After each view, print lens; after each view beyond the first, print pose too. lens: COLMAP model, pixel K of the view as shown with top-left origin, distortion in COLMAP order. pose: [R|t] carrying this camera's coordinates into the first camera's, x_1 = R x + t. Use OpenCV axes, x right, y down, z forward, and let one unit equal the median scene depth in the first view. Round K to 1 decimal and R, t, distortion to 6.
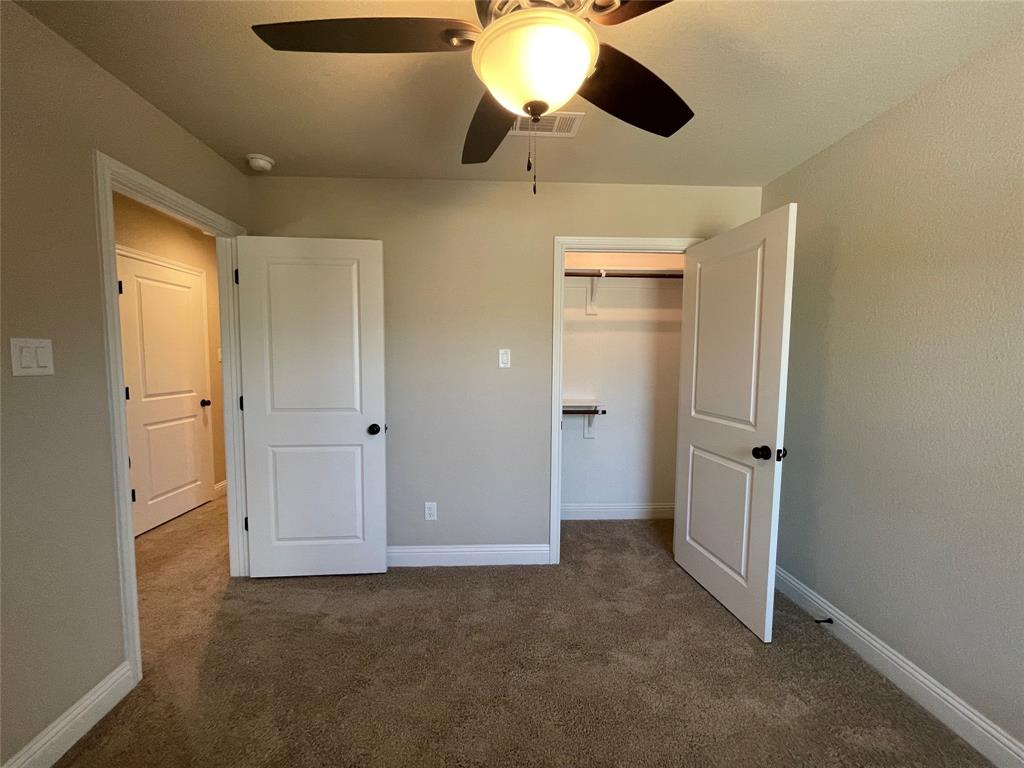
lens RADIAL K [[417.7, 0, 505.6], [0, 417.7, 387.4], [0, 0, 1]] dist [-0.000305, -0.000330]
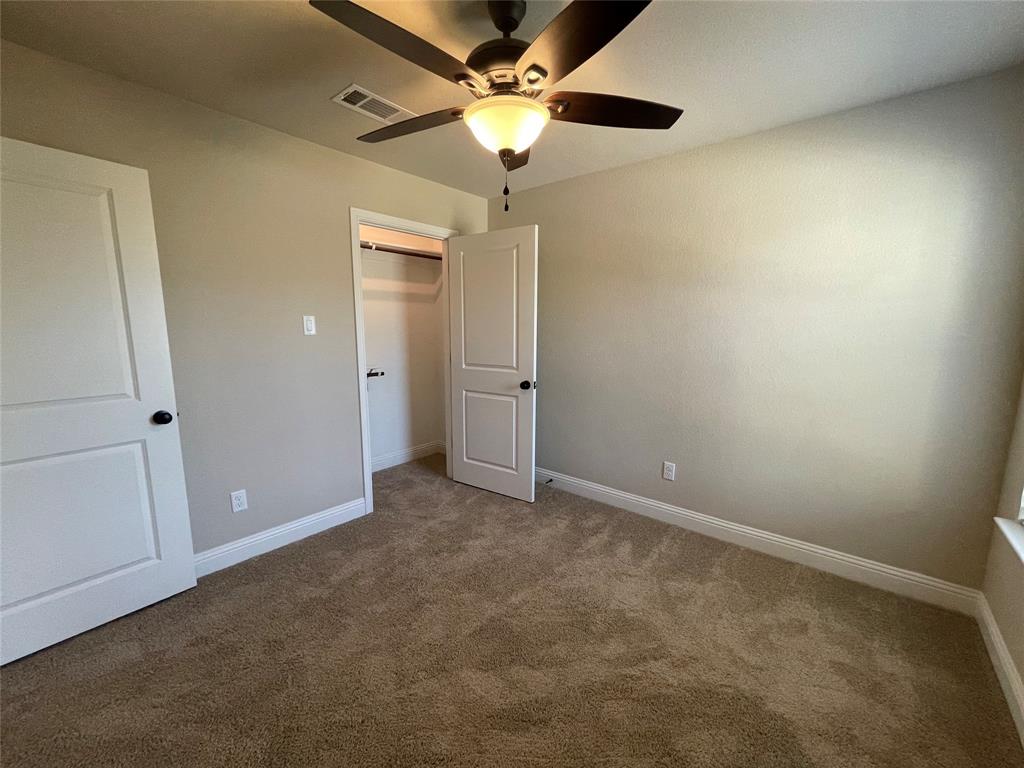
lens RADIAL K [[417.7, 0, 505.6], [0, 417.7, 387.4], [0, 0, 1]] dist [-0.000305, -0.000330]
pose [[0.678386, -0.113340, 0.725911, -0.431543], [0.056983, 0.993170, 0.101816, 0.001187], [-0.732492, -0.027706, 0.680211, -0.005083]]
